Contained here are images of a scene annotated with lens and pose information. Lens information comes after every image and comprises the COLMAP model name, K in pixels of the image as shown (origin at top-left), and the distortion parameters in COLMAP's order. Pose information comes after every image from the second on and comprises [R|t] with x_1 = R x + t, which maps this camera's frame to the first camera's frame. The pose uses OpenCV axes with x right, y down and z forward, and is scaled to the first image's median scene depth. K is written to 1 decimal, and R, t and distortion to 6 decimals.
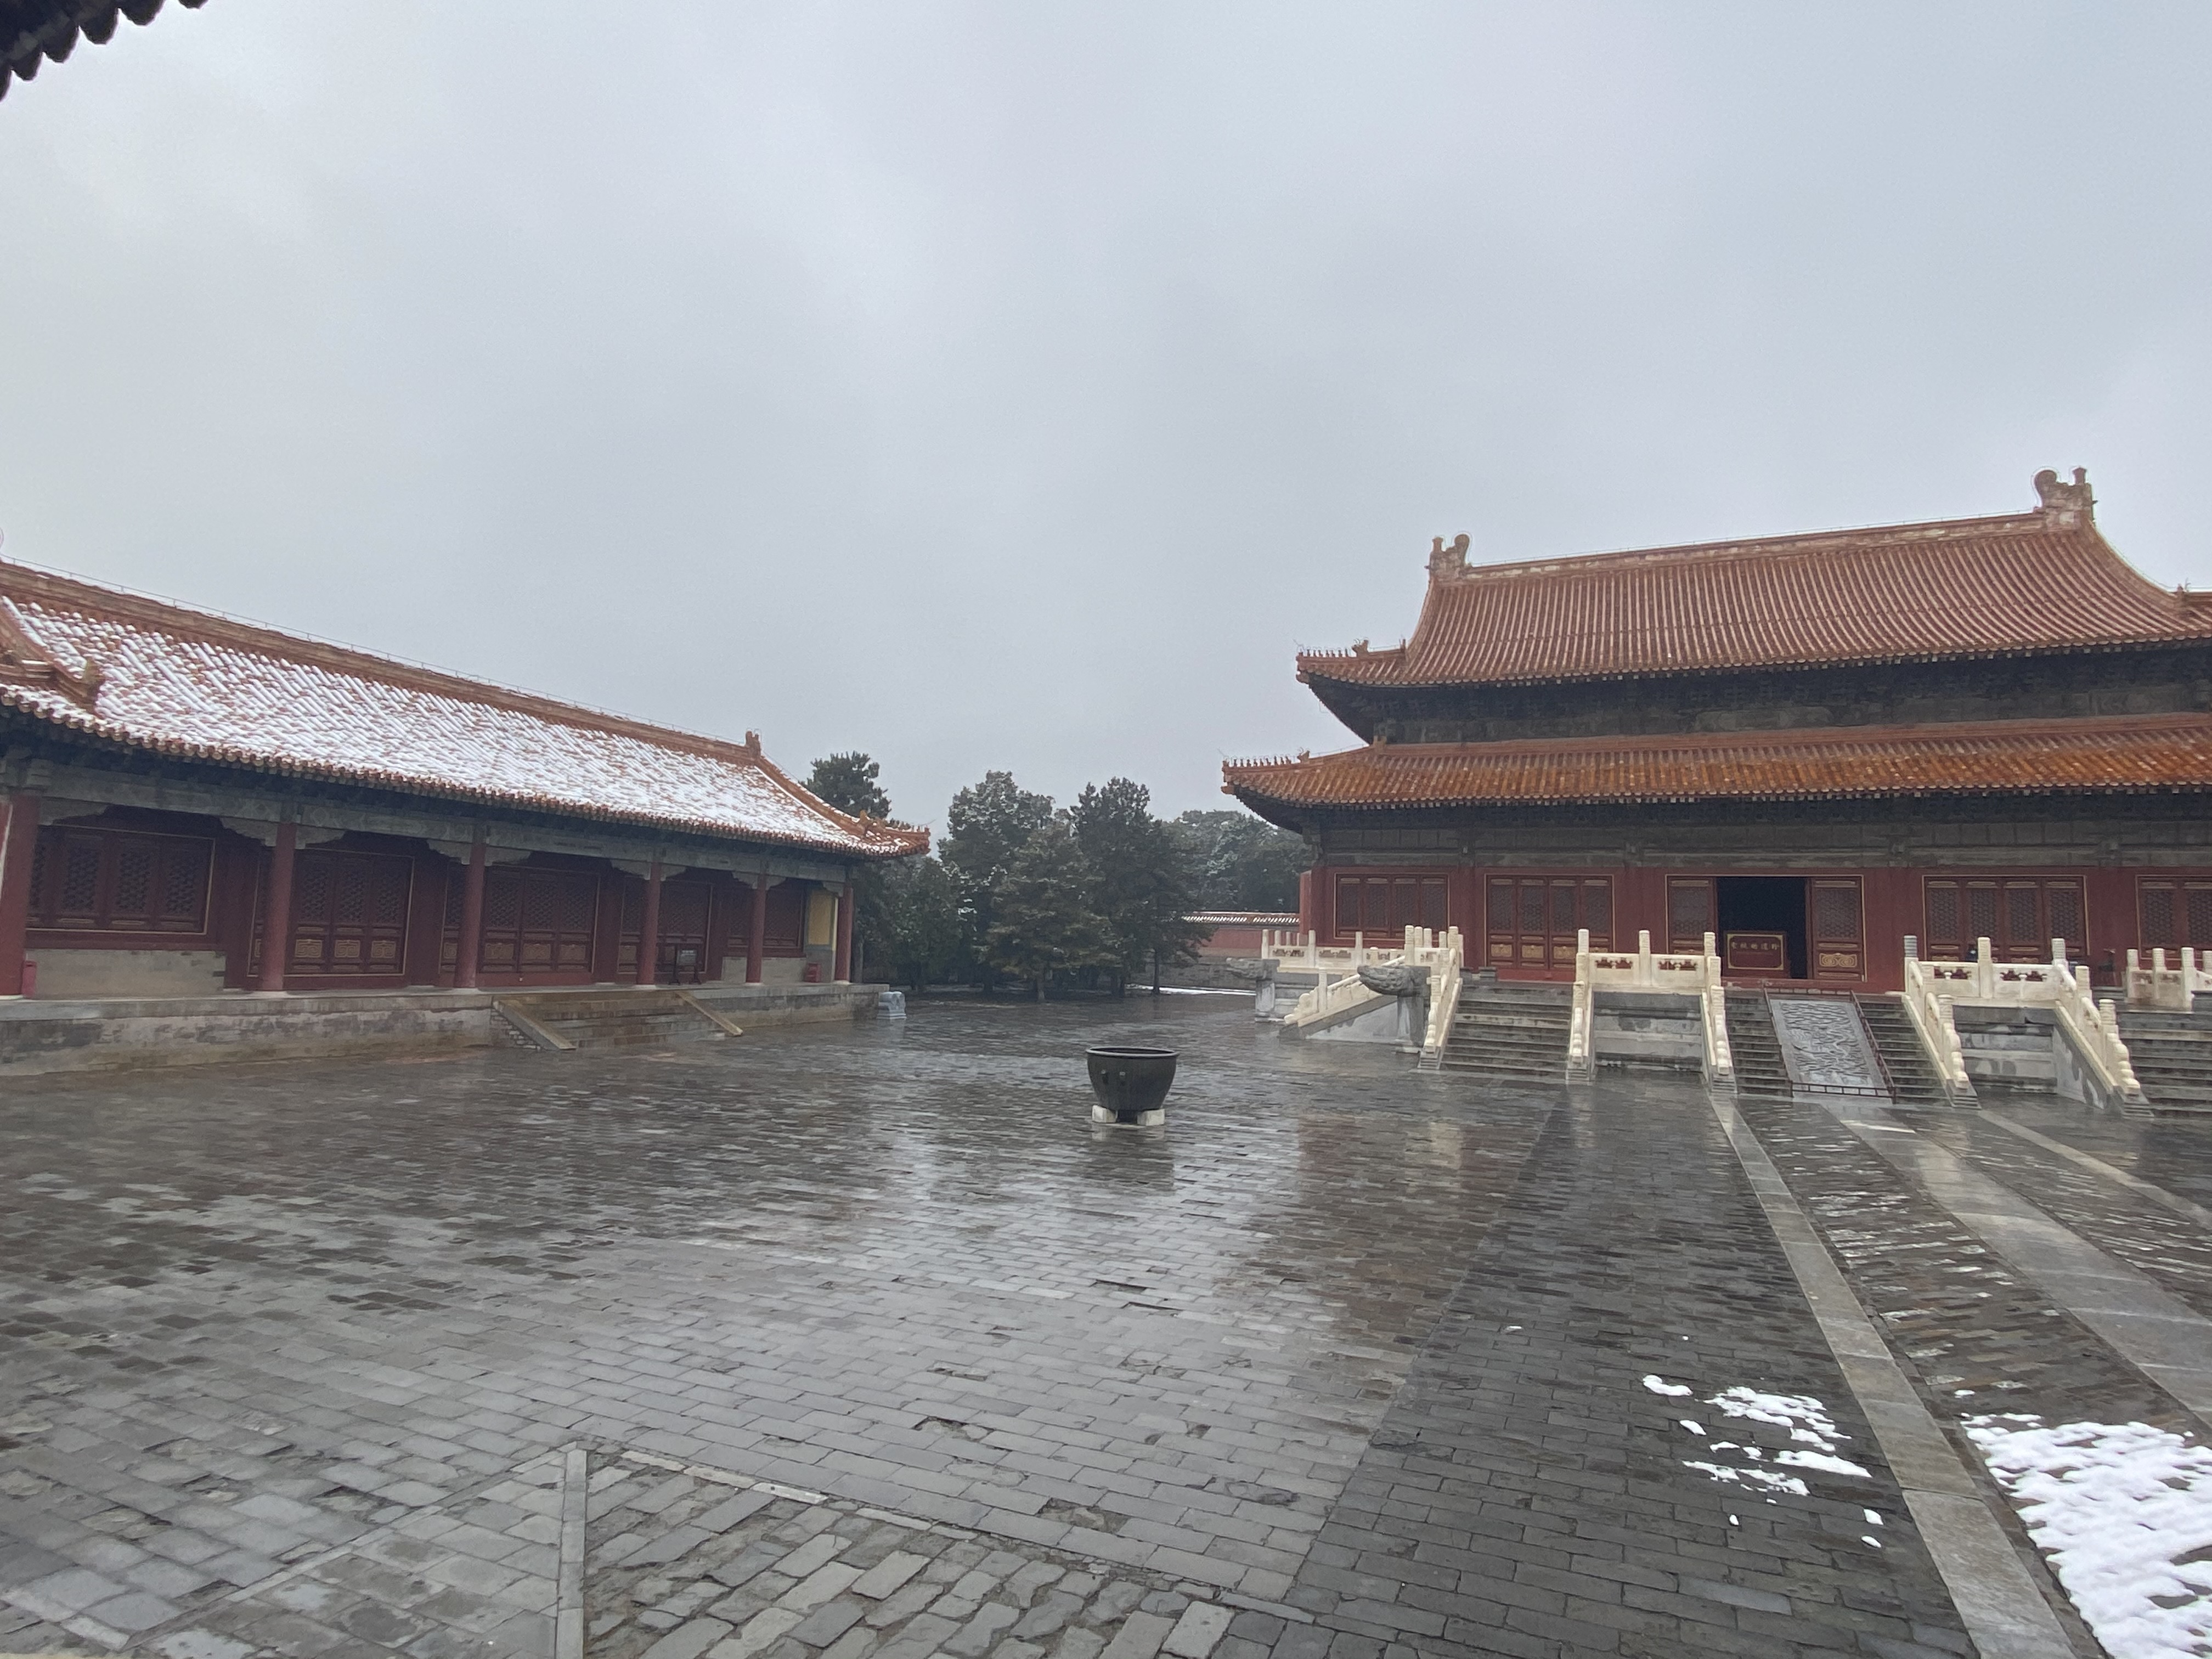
lens RADIAL K [[1260.8, 0, 1064.2], [0, 1260.8, 821.3], [0, 0, 1]] dist [0.015895, -0.016573]
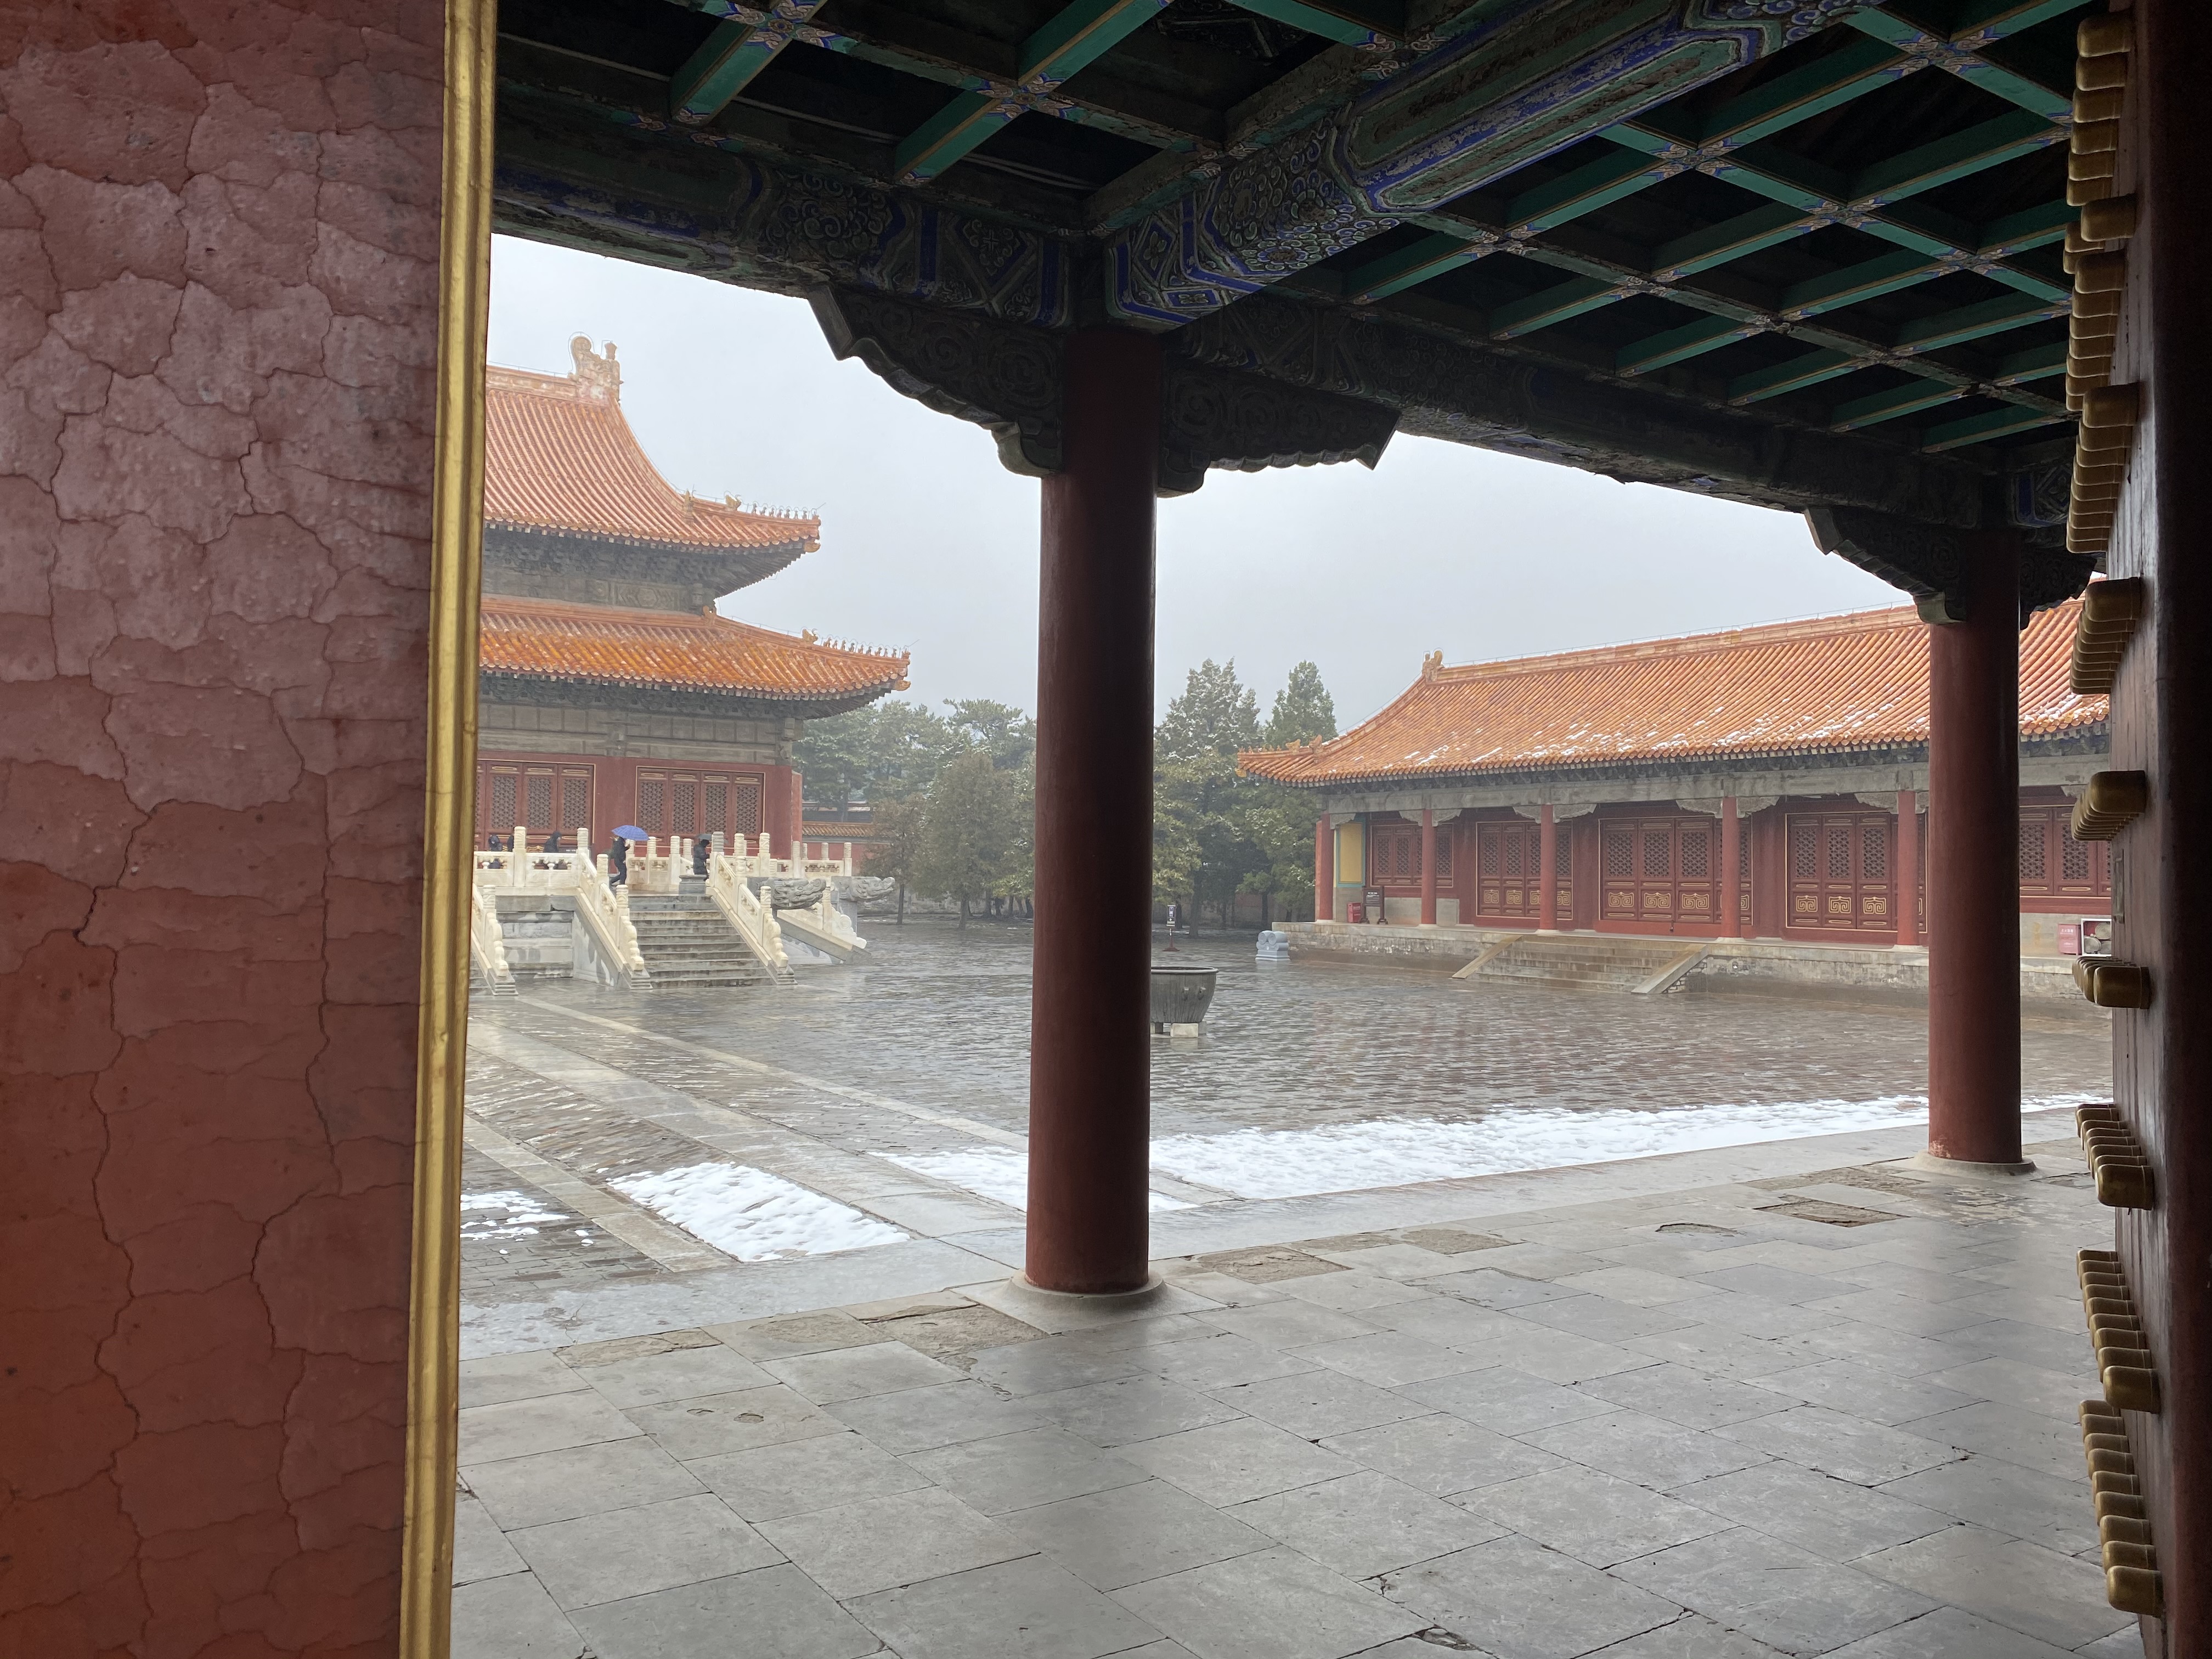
lens RADIAL K [[1638.5, 0, 1215.0], [0, 1638.5, 834.4], [0, 0, 1]] dist [0.005769, 0.001809]
pose [[0.490414, -0.001744, 0.871488, -0.091128], [-0.085284, 0.995102, 0.049983, -0.009326], [-0.867307, -0.098836, 0.487863, -0.072008]]
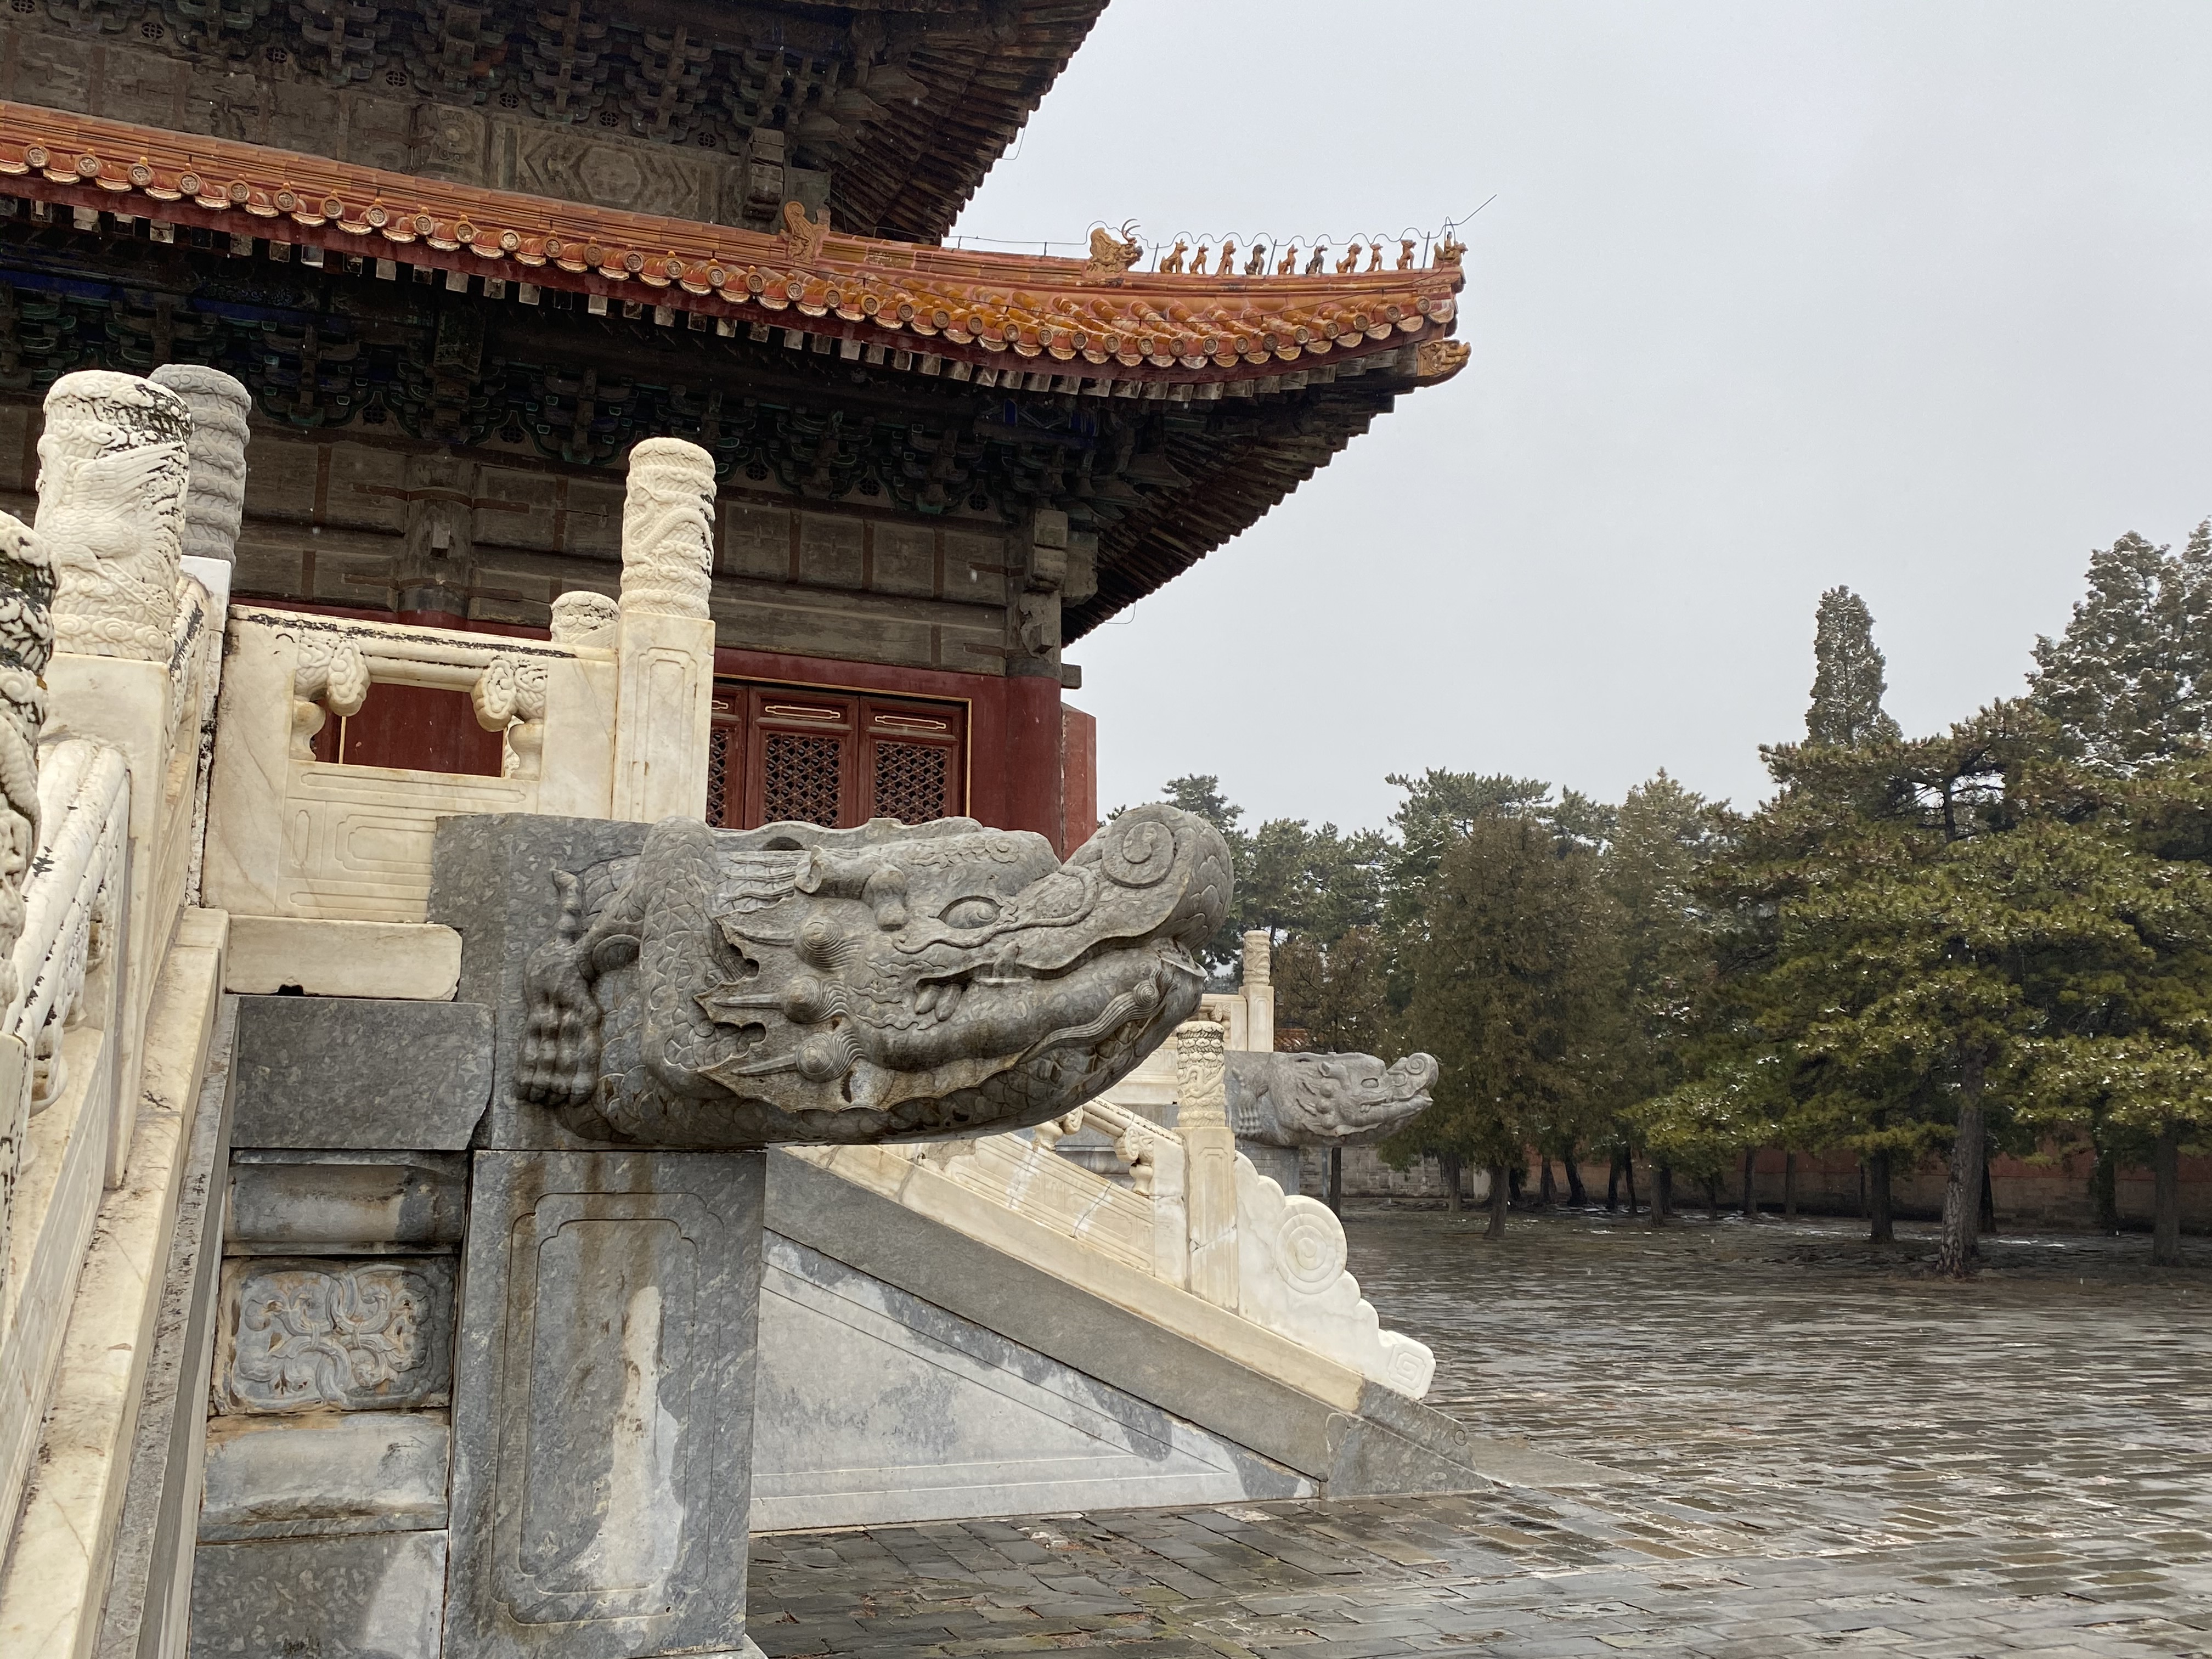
lens RADIAL K [[2267.1, 0, 1106.0], [0, 2267.1, 829.5], [0, 0, 1]] dist [0.010718, 0.000994]
pose [[0.696612, 0.071141, 0.713912, 0.578210], [-0.056671, 0.997419, -0.044095, 0.096957], [-0.715206, -0.009741, 0.698846, 0.544881]]
